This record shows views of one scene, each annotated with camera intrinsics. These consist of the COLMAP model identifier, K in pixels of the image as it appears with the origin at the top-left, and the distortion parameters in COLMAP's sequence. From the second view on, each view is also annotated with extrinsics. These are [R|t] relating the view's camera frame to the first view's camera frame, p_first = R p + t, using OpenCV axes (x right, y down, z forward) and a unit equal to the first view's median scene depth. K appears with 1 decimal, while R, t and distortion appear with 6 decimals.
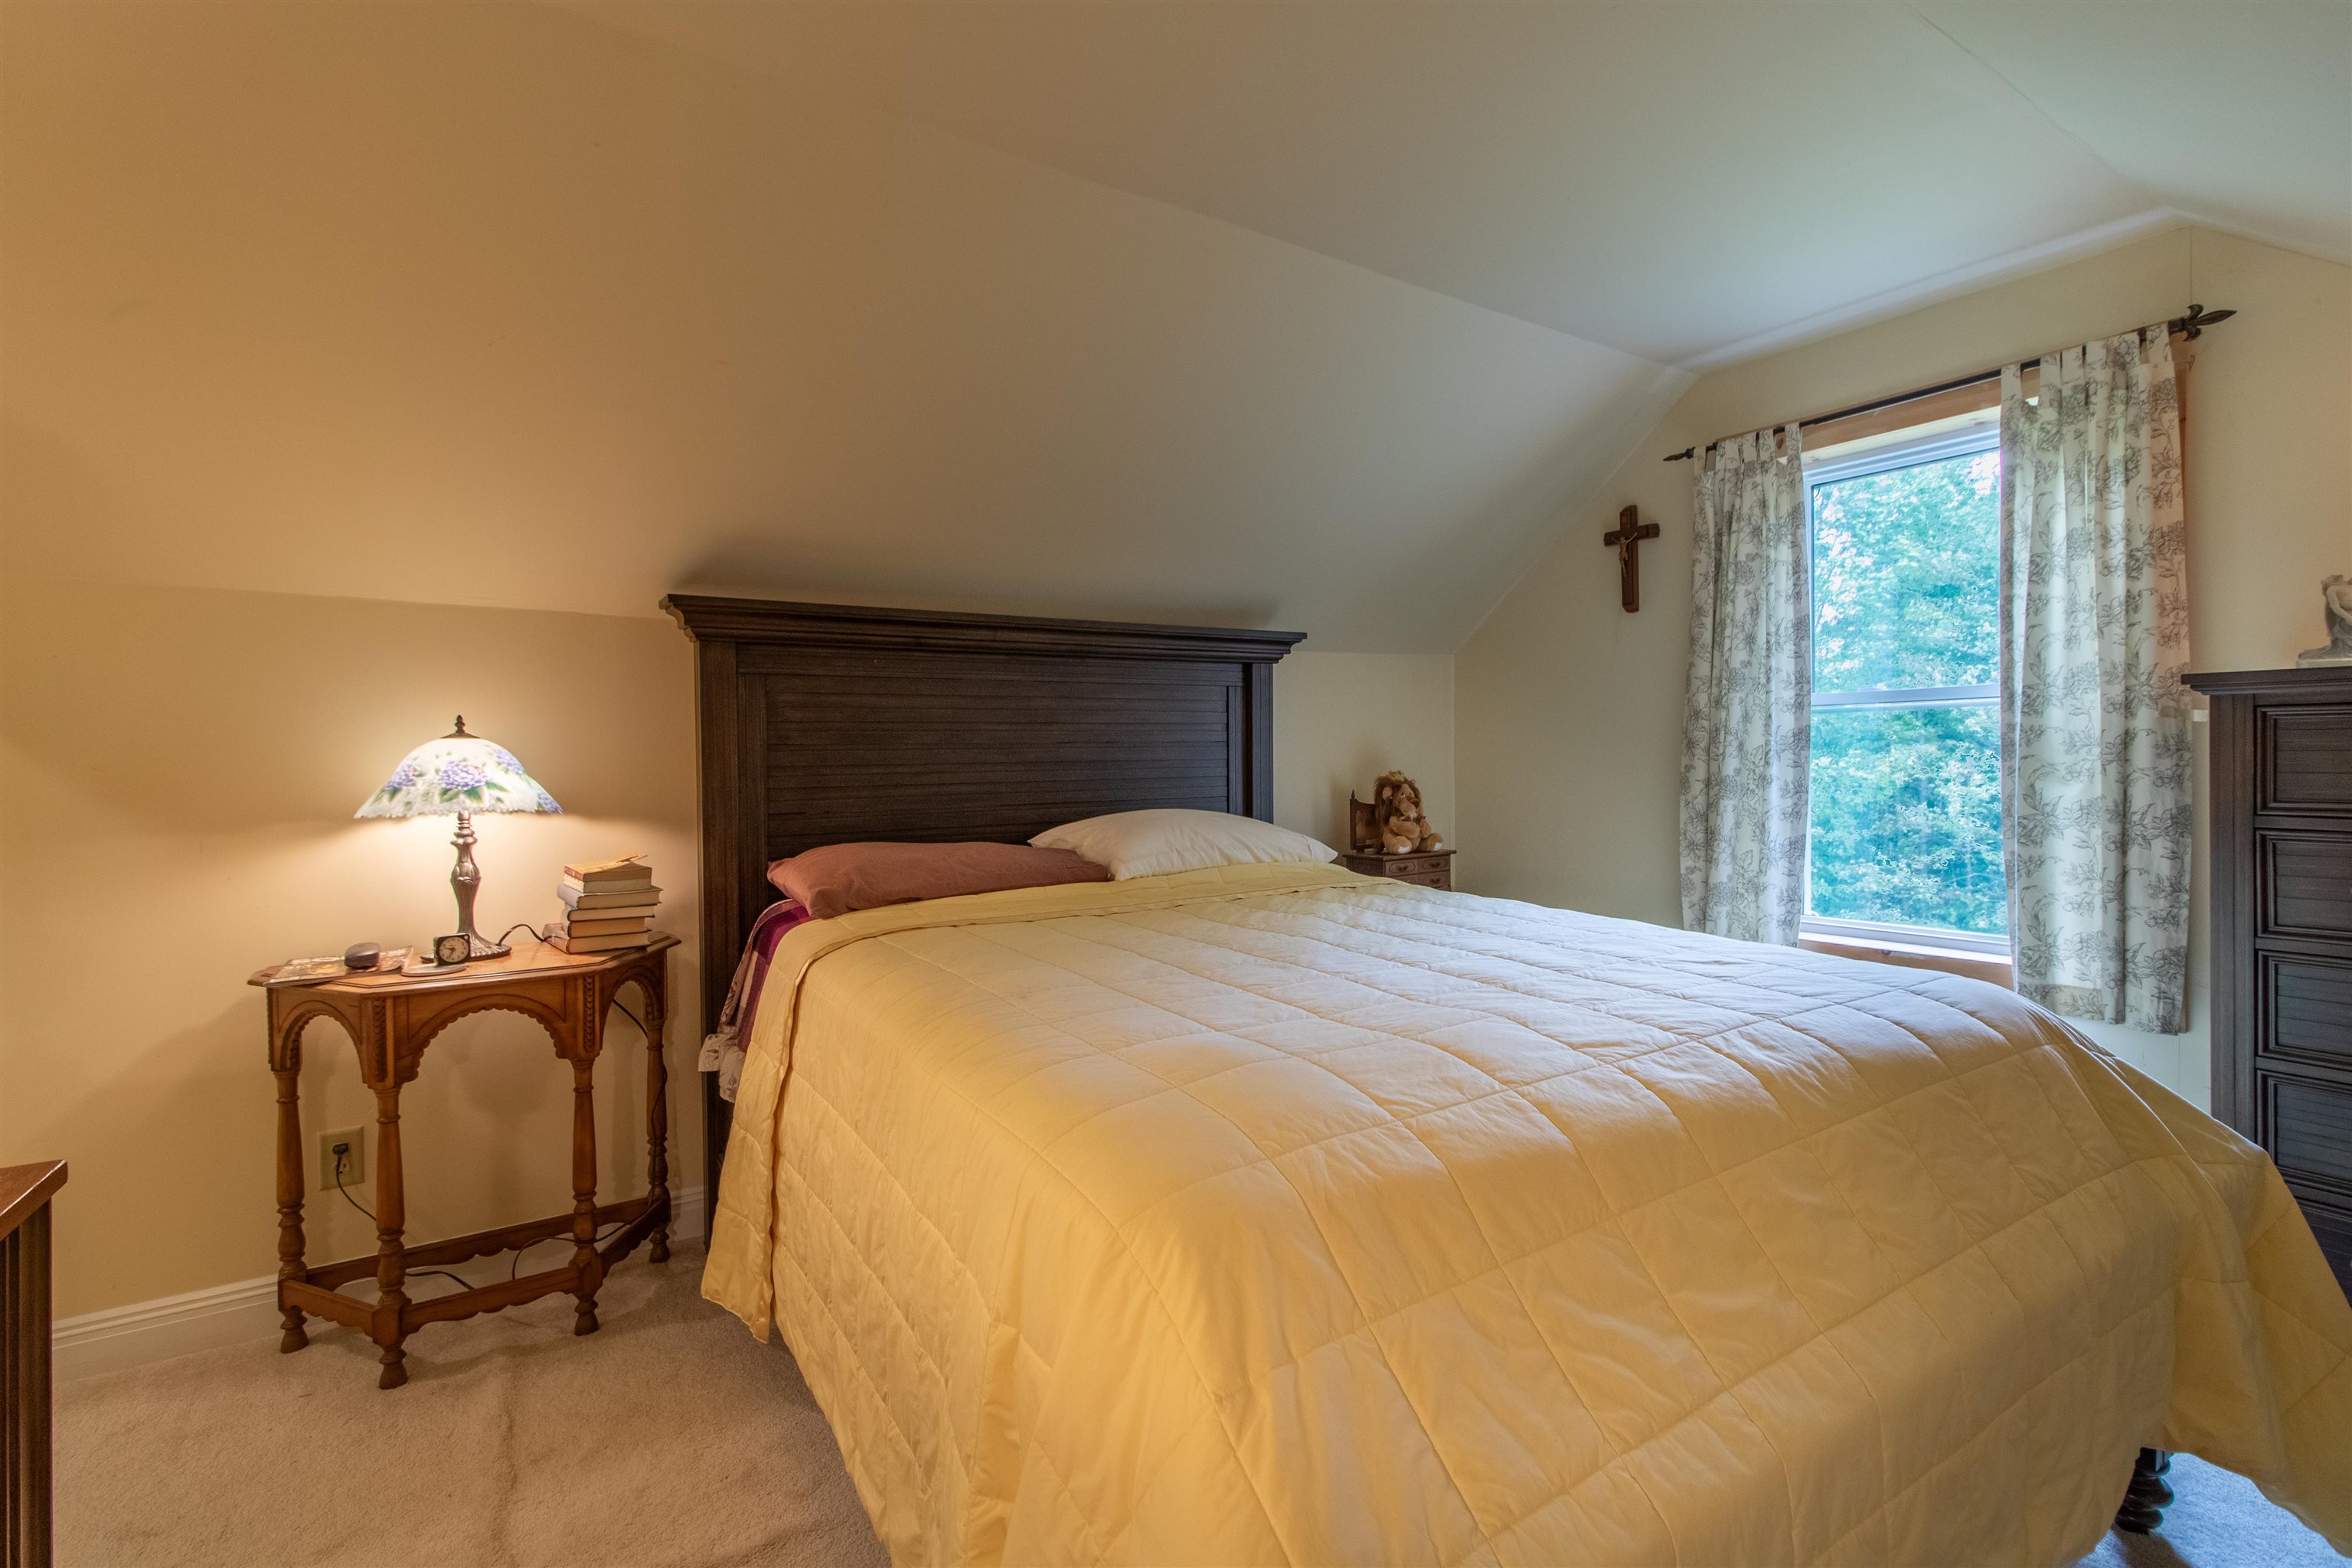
lens RADIAL K [[1094.5, 0, 1182.0], [0, 1094.5, 747.9], [0, 0, 1]] dist [0.000419, 0.000234]
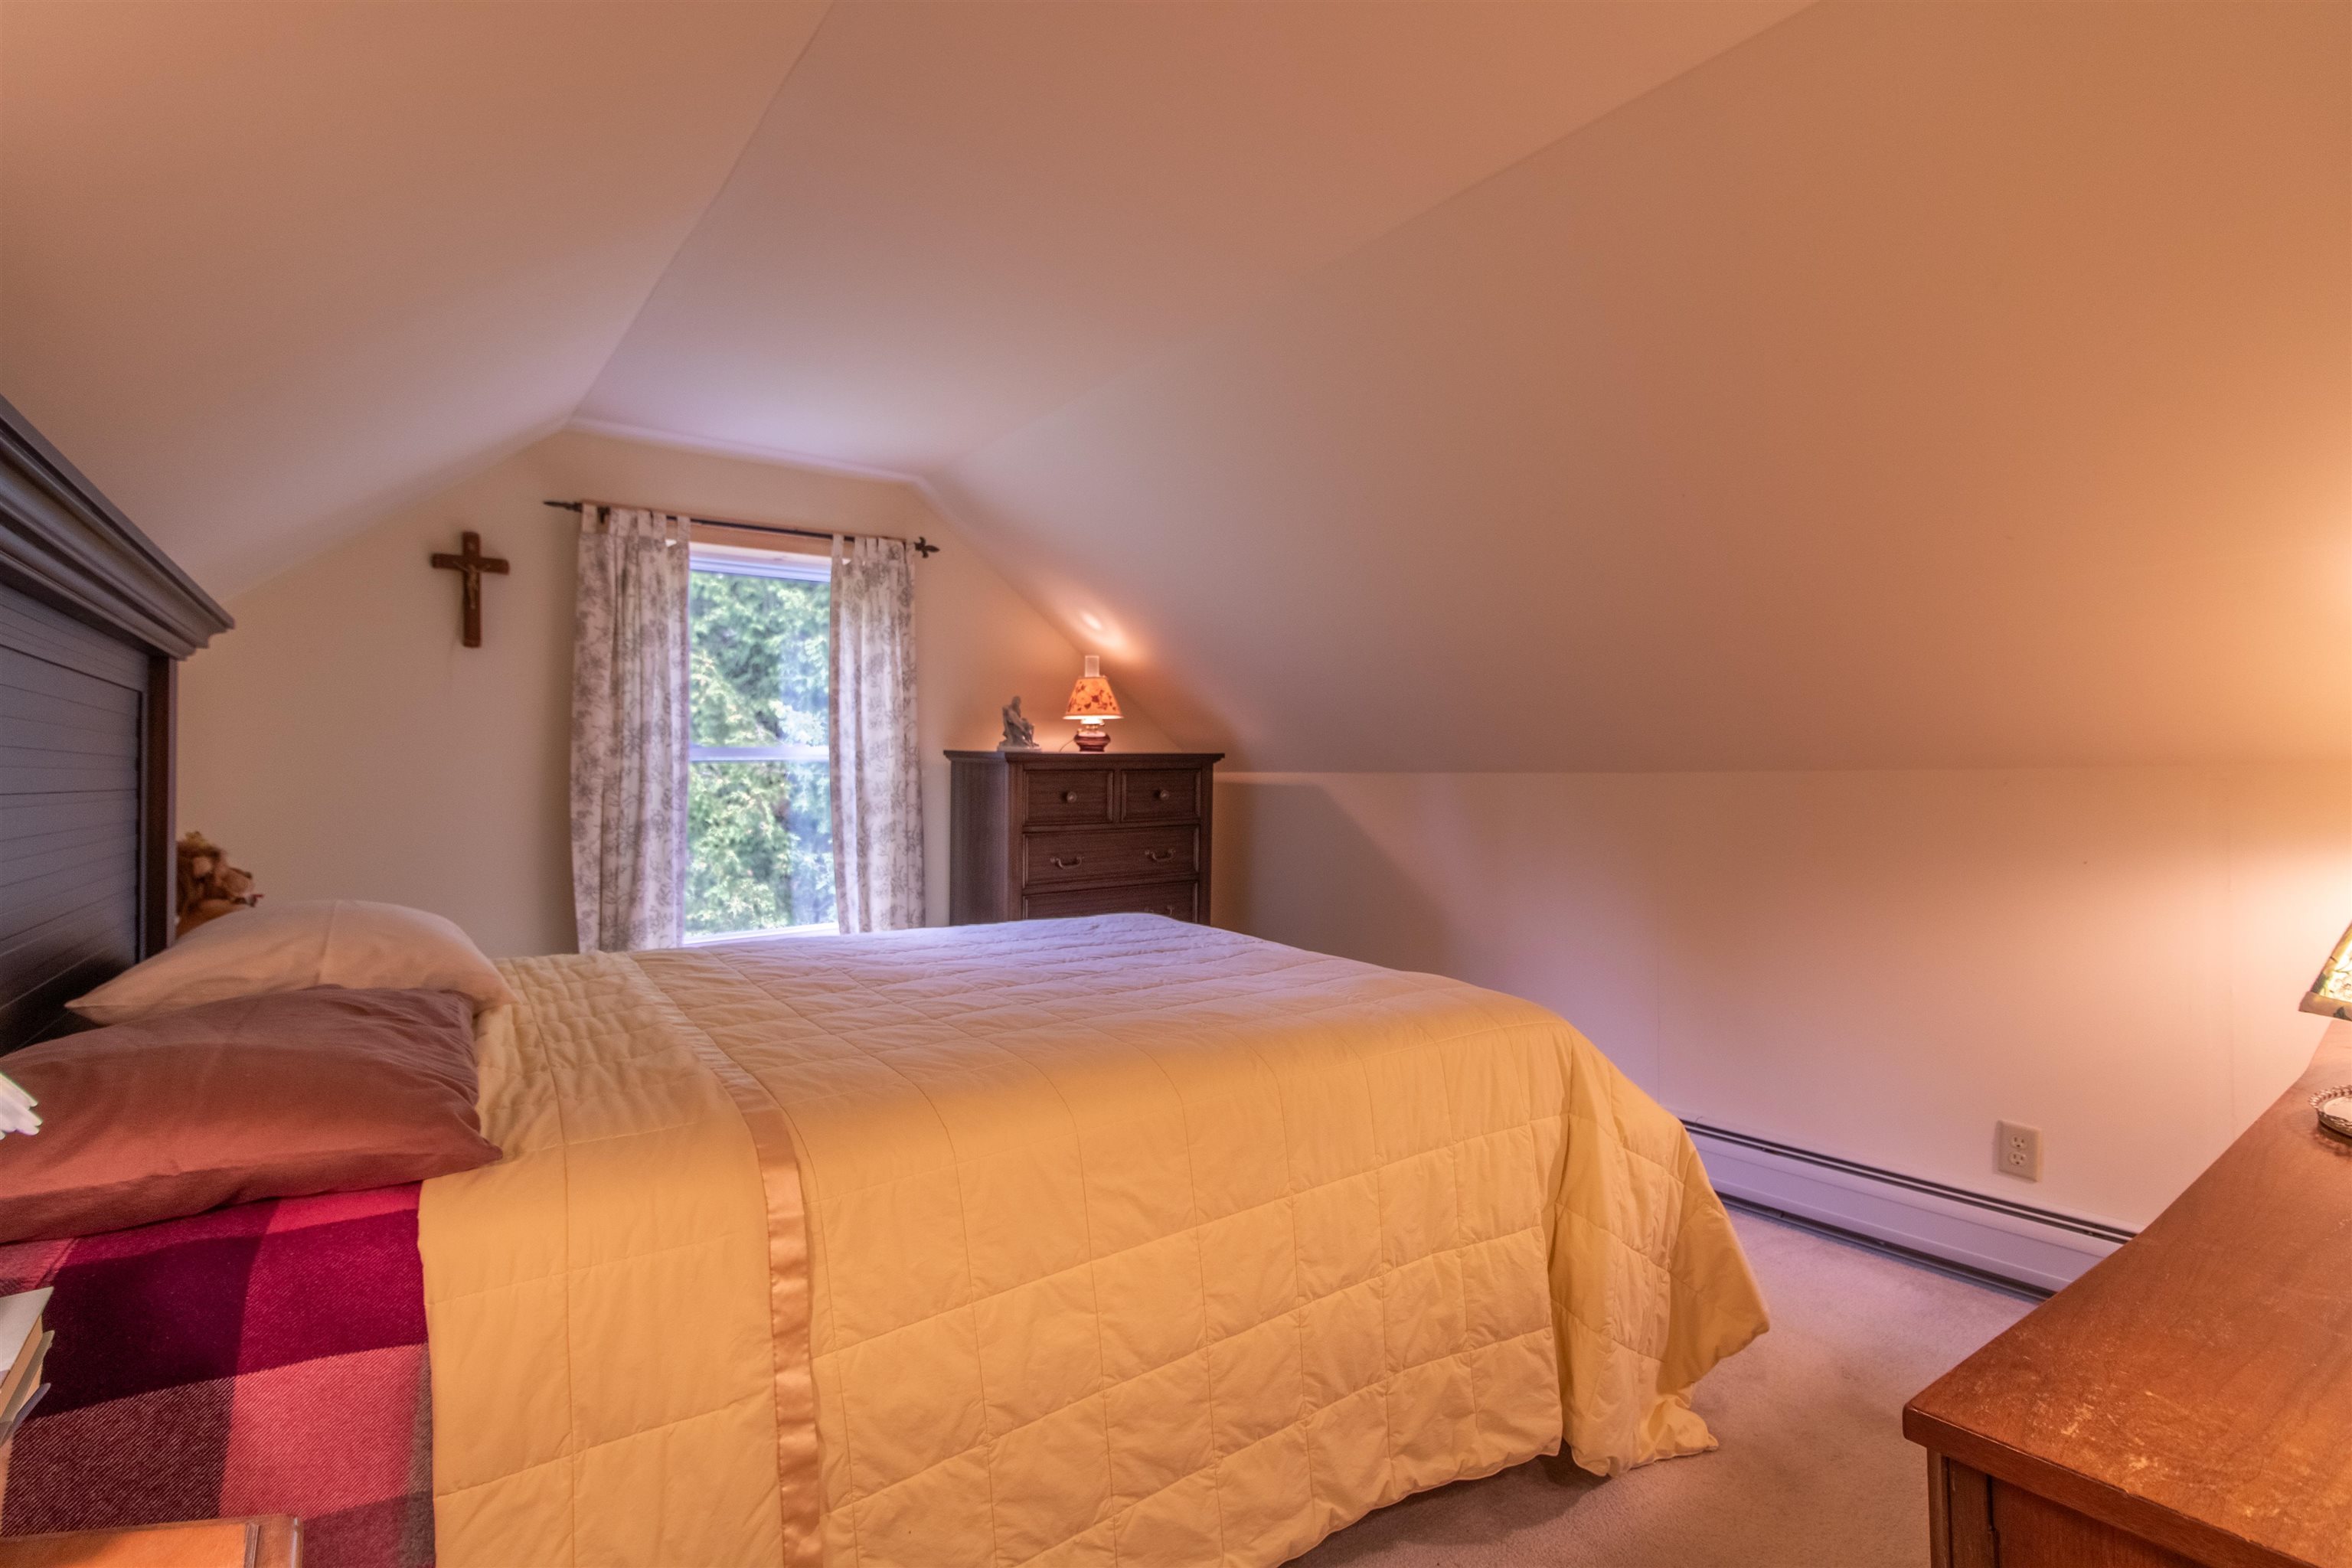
lens RADIAL K [[1094.5, 0, 1182.0], [0, 1094.5, 747.9], [0, 0, 1]] dist [0.000419, 0.000234]
pose [[-0.067506, 0.038203, 0.996987, -0.603317], [0.005921, 0.999264, -0.037889, -0.001351], [-0.997701, 0.003346, -0.067683, 0.518203]]
